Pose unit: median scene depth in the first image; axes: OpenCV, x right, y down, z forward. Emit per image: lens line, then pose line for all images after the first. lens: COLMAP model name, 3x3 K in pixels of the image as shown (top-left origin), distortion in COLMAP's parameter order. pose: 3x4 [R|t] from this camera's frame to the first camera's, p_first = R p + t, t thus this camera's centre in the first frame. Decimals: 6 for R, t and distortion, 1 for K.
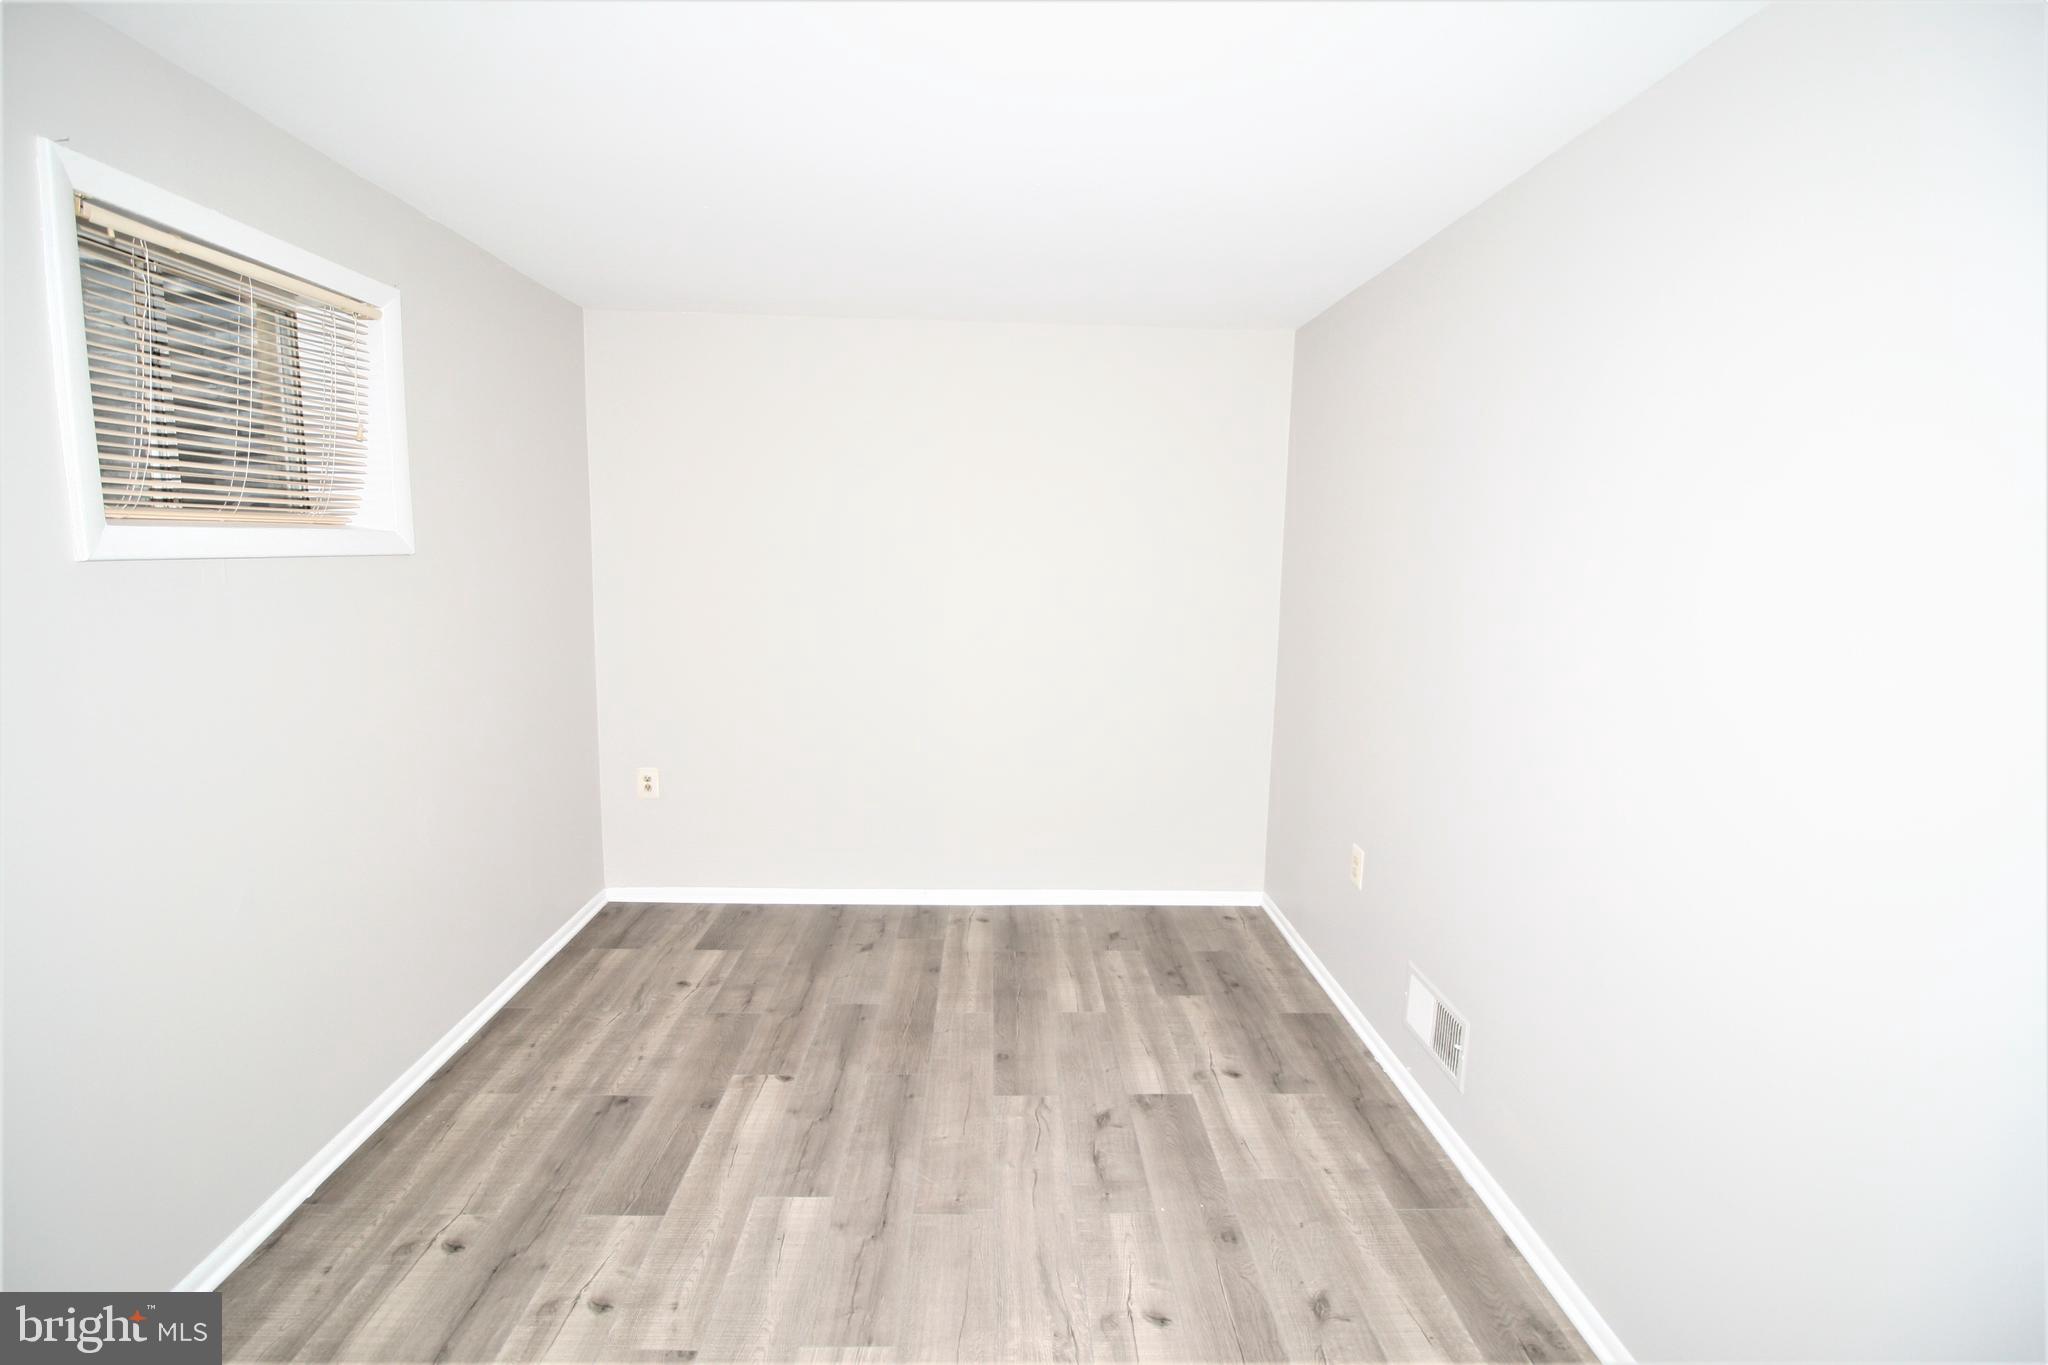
lens RADIAL K [[952.2, 0, 1016.8], [0, 952.2, 676.2], [0, 0, 1]] dist [0.000431, -0.014367]
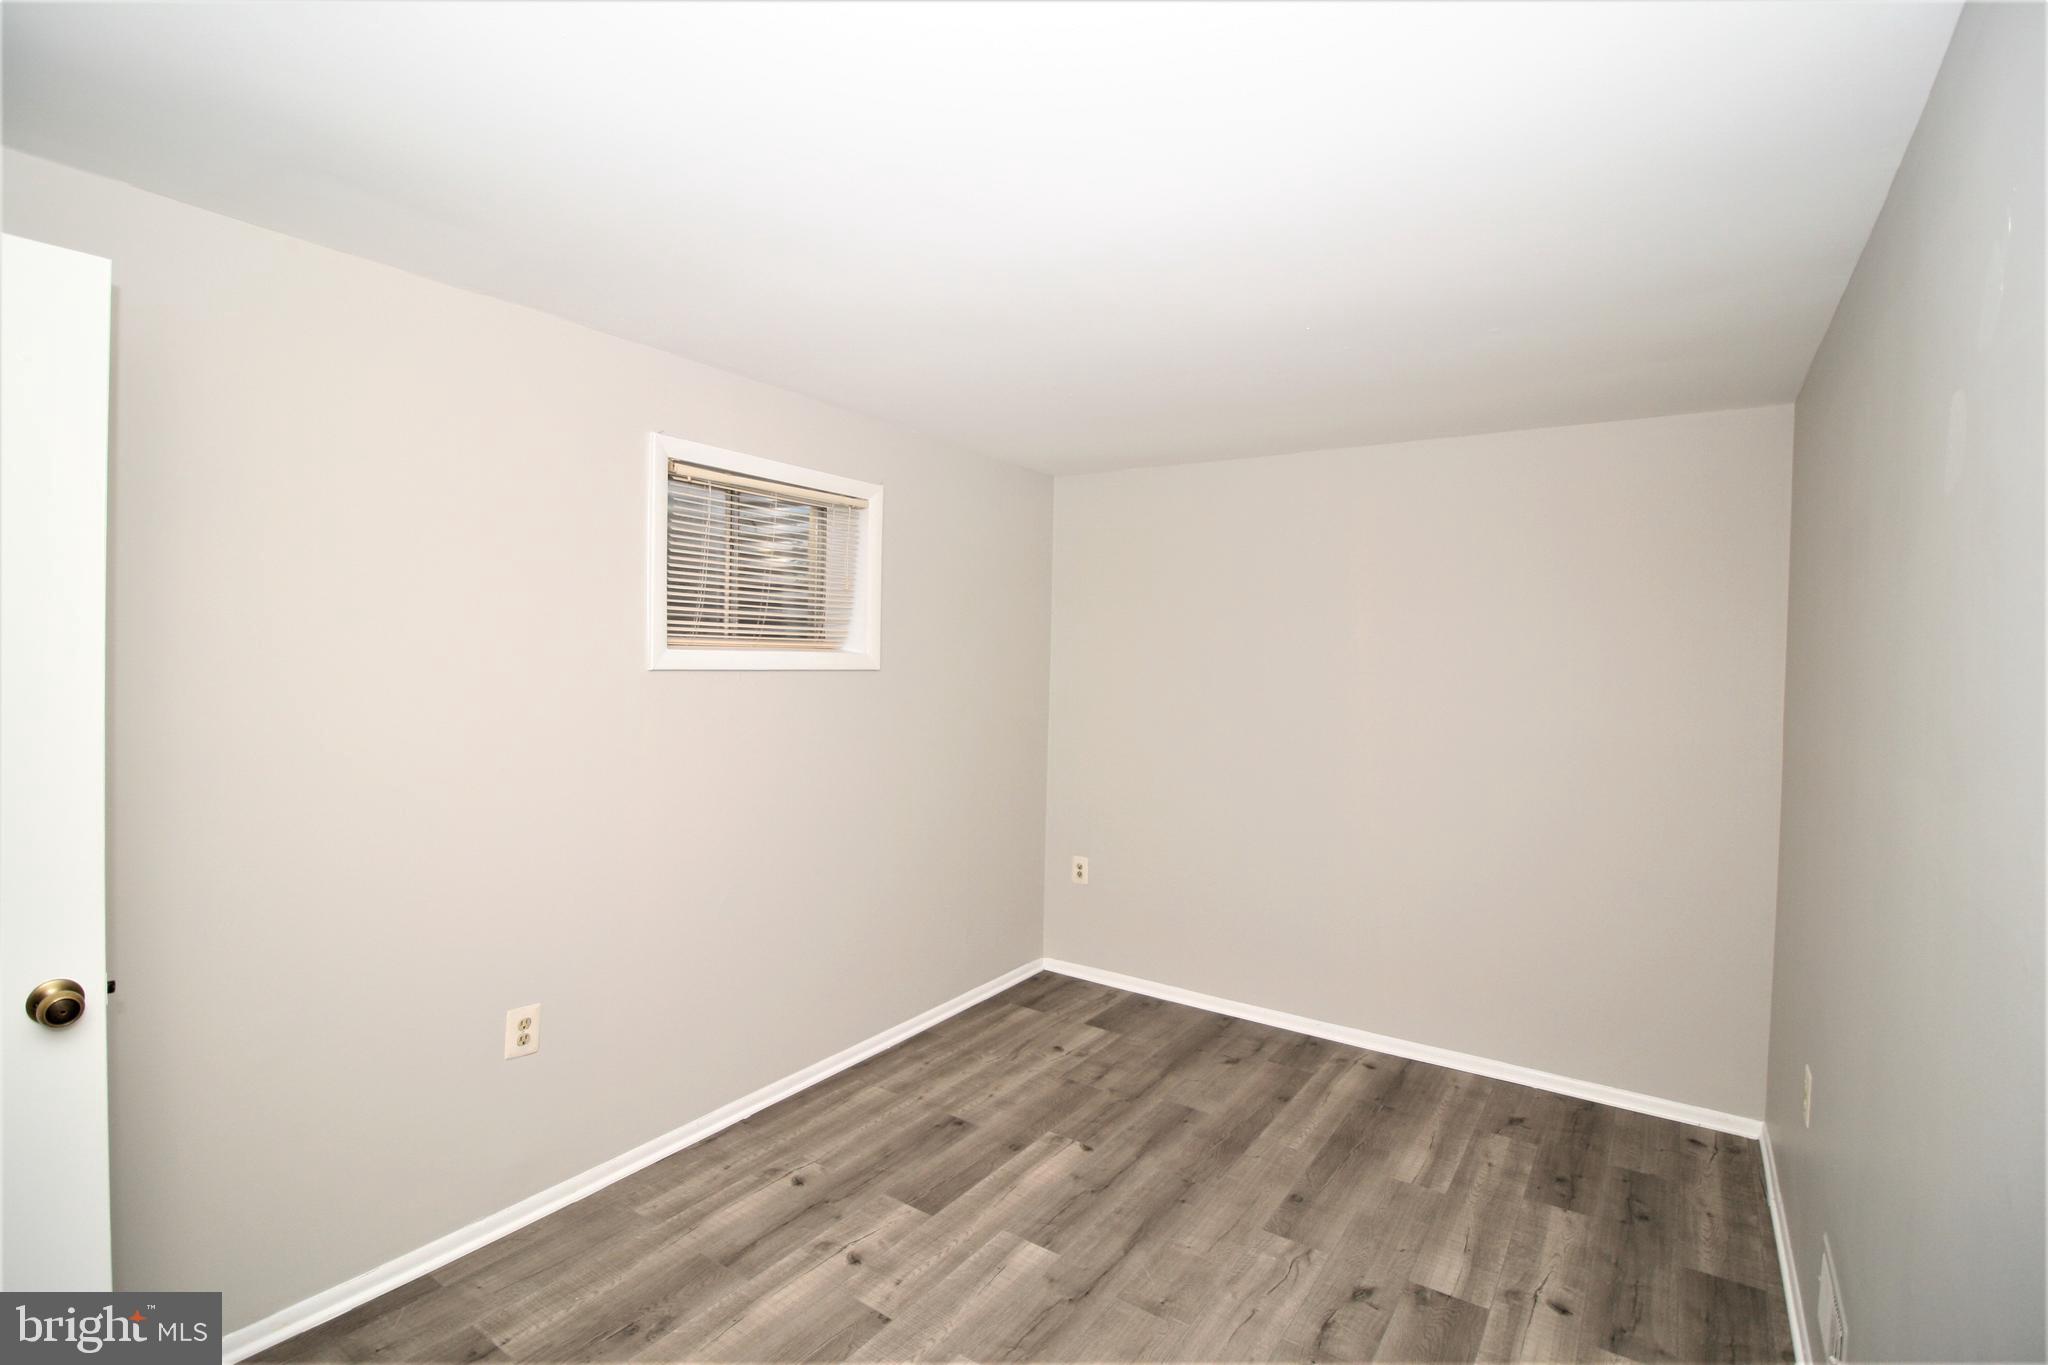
lens RADIAL K [[952.2, 0, 1016.8], [0, 952.2, 676.2], [0, 0, 1]] dist [0.000431, -0.014367]
pose [[0.805996, 0.010903, -0.591821, 0.326179], [-0.086462, 0.991275, -0.099490, 0.001074], [0.585573, 0.131358, 0.799906, 0.007891]]
